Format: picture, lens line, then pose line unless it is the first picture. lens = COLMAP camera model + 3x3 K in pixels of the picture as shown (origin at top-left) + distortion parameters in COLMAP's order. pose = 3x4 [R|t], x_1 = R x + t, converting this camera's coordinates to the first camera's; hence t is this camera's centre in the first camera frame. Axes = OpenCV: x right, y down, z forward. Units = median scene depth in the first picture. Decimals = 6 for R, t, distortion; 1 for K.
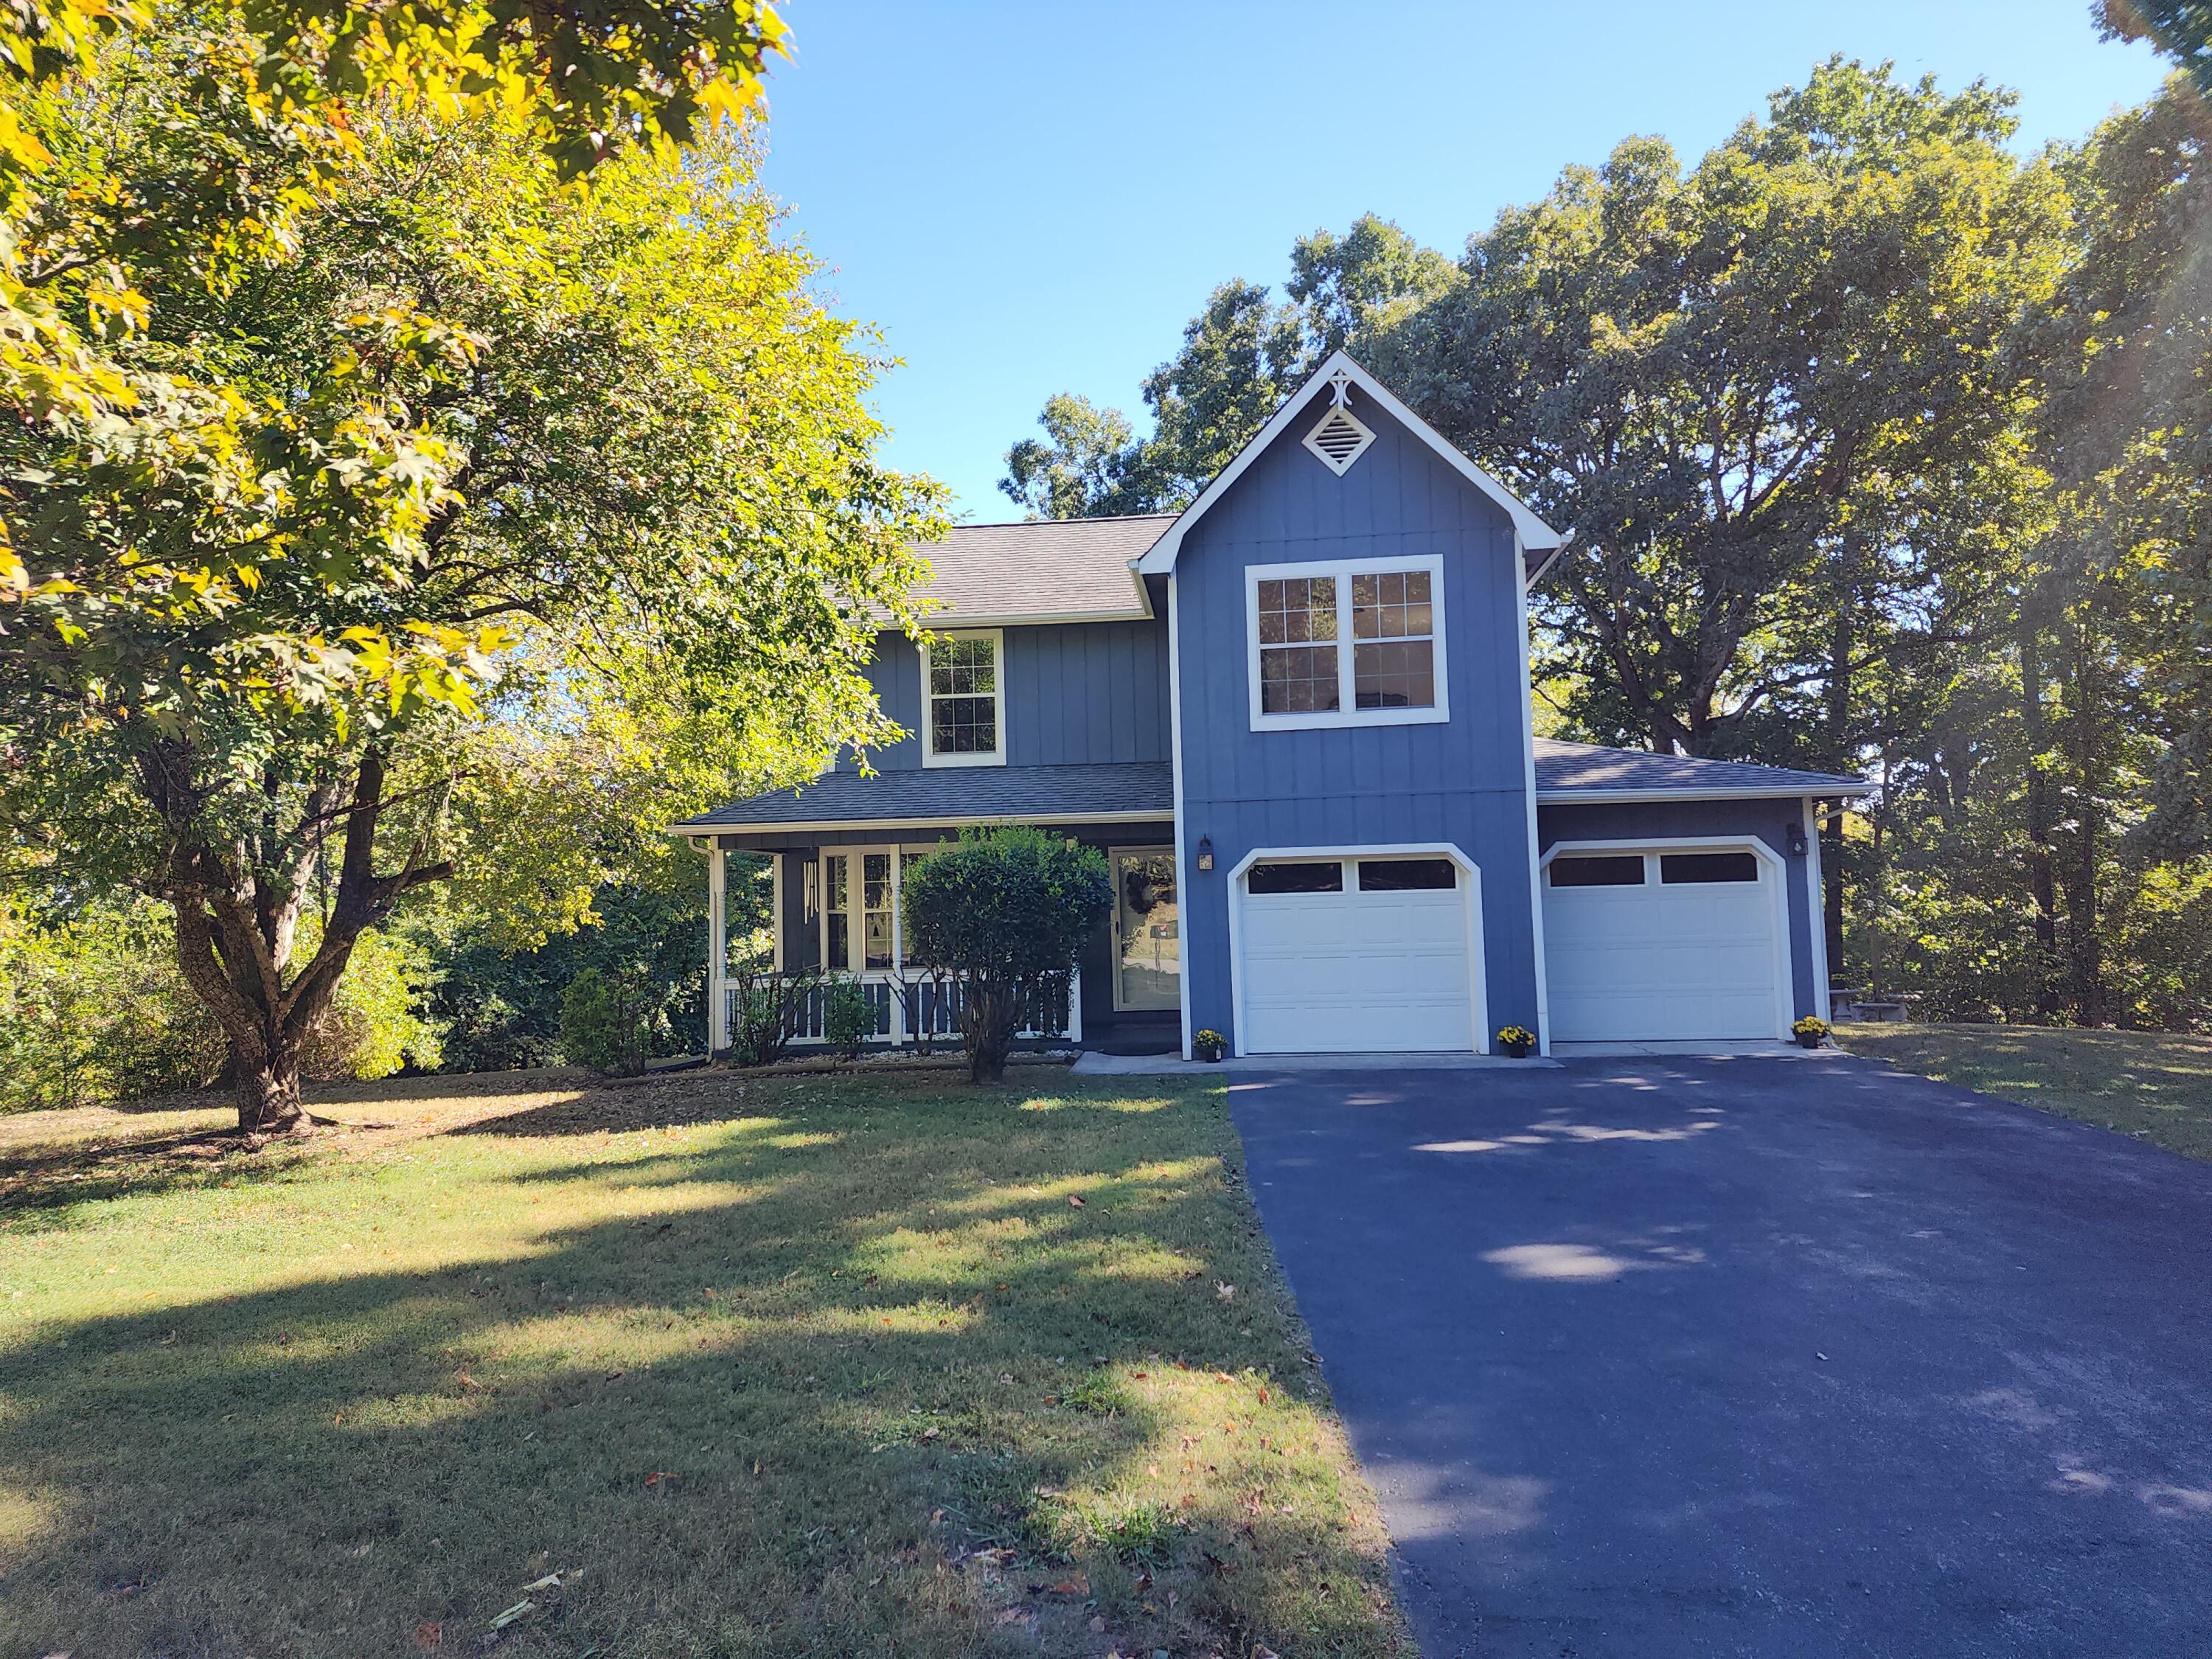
lens RADIAL K [[1464.0, 0, 1080.3], [0, 1464.0, 831.5], [0, 0, 1]] dist [0.087889, -0.073857]
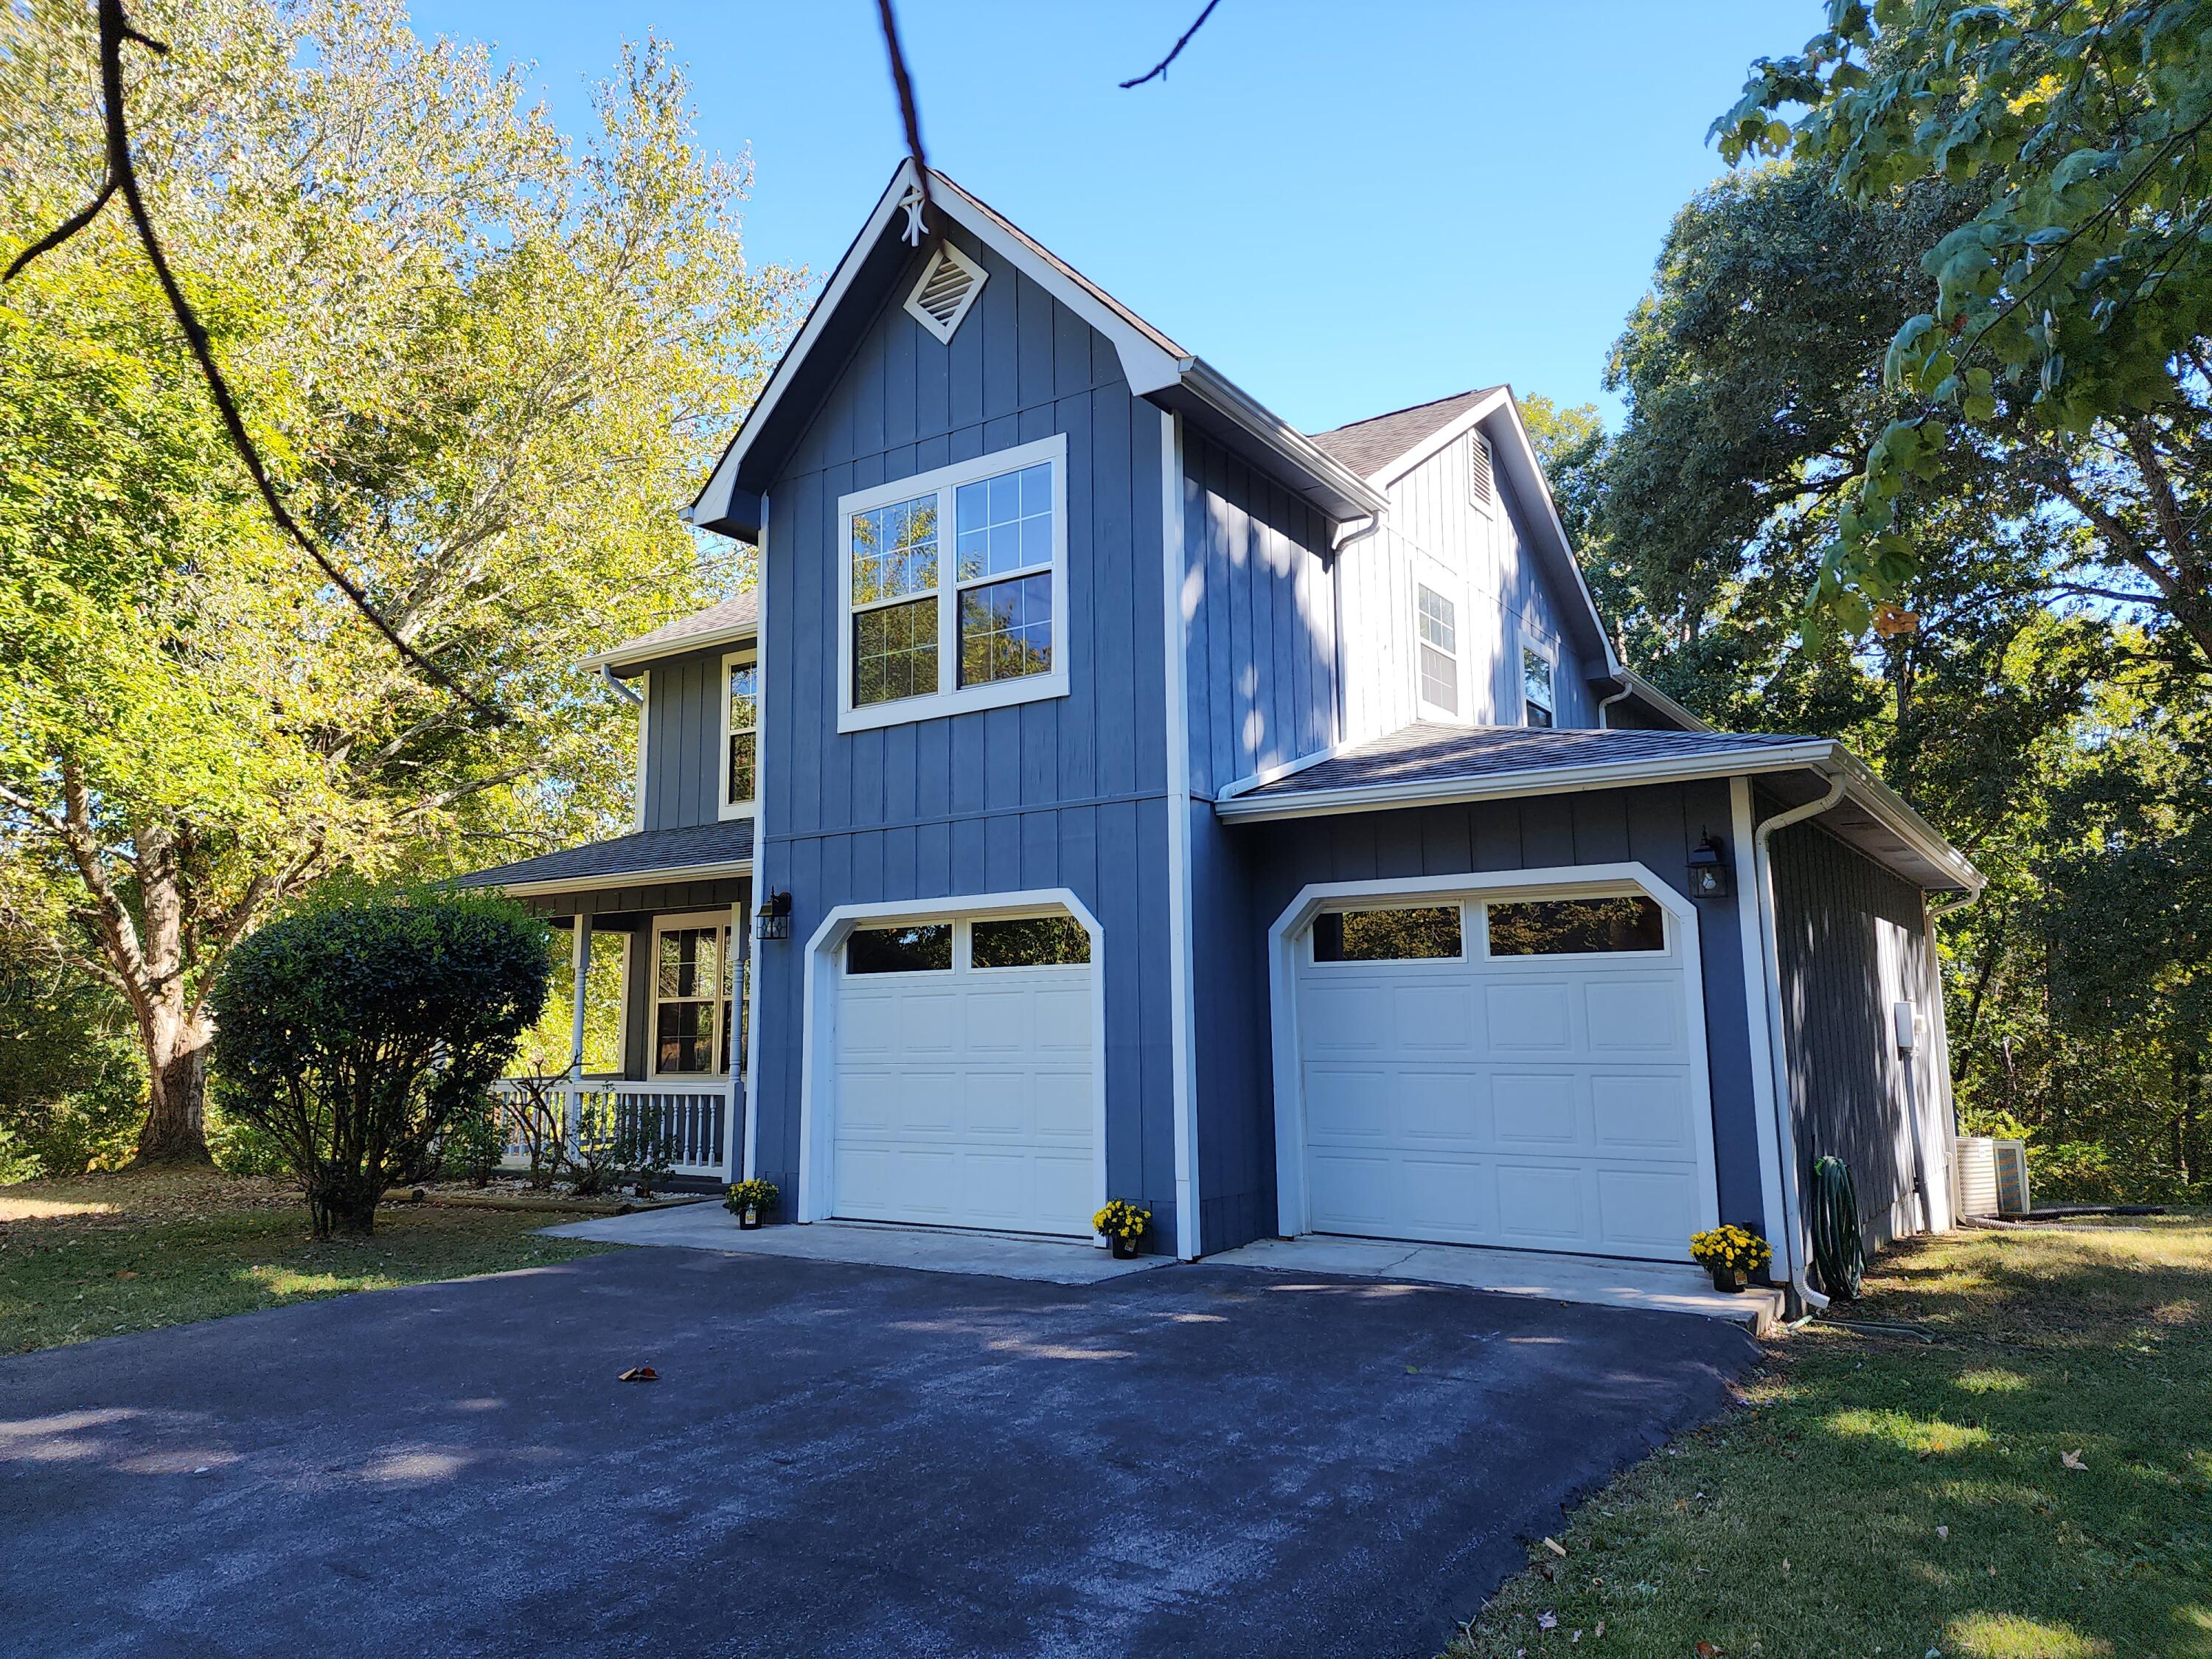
lens RADIAL K [[1467.6, 0, 1092.5], [0, 1467.6, 820.8], [0, 0, 1]] dist [0.085012, -0.077809]
pose [[0.885654, -0.047391, -0.461921, 0.535943], [0.009991, 0.996493, -0.083079, 0.030158], [0.464238, 0.068964, 0.883021, 0.456025]]
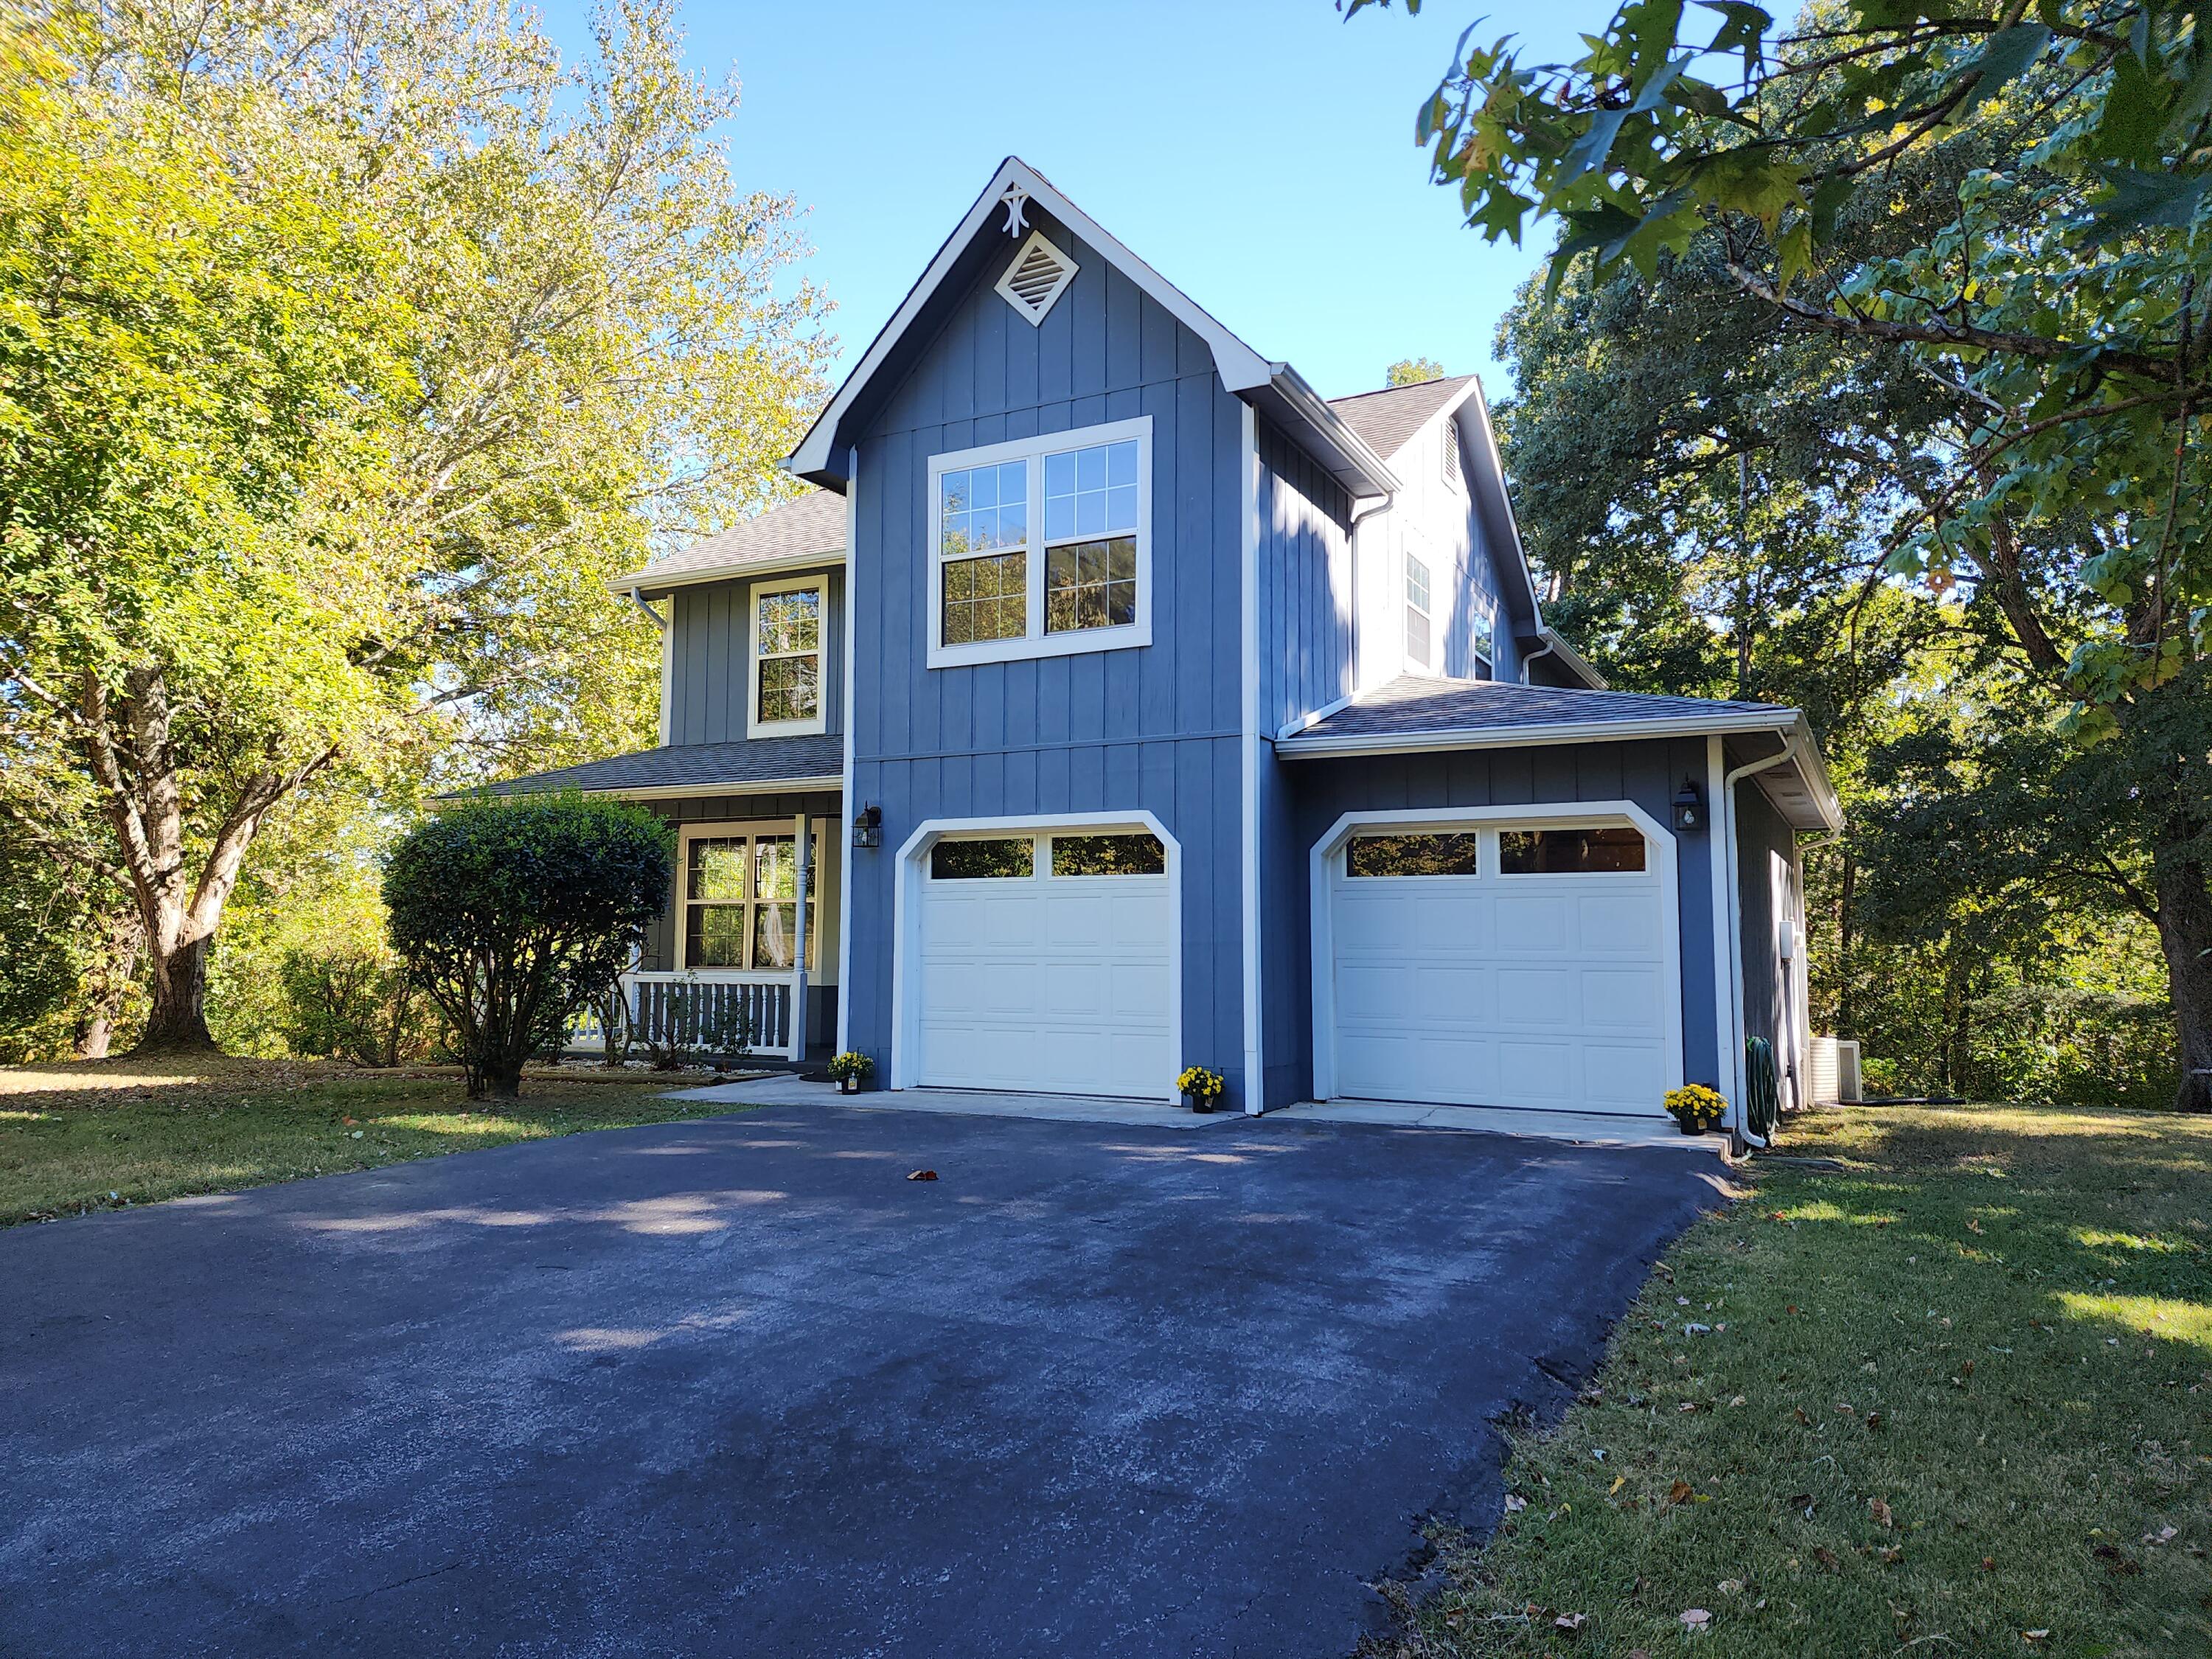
lens RADIAL K [[1464.0, 0, 1080.3], [0, 1464.0, 831.5], [0, 0, 1]] dist [0.087889, -0.073857]
pose [[0.929092, 0.003193, -0.369835, 0.479521], [-0.013164, 0.999615, -0.024439, 0.035809], [0.369615, 0.027575, 0.928776, 0.313898]]
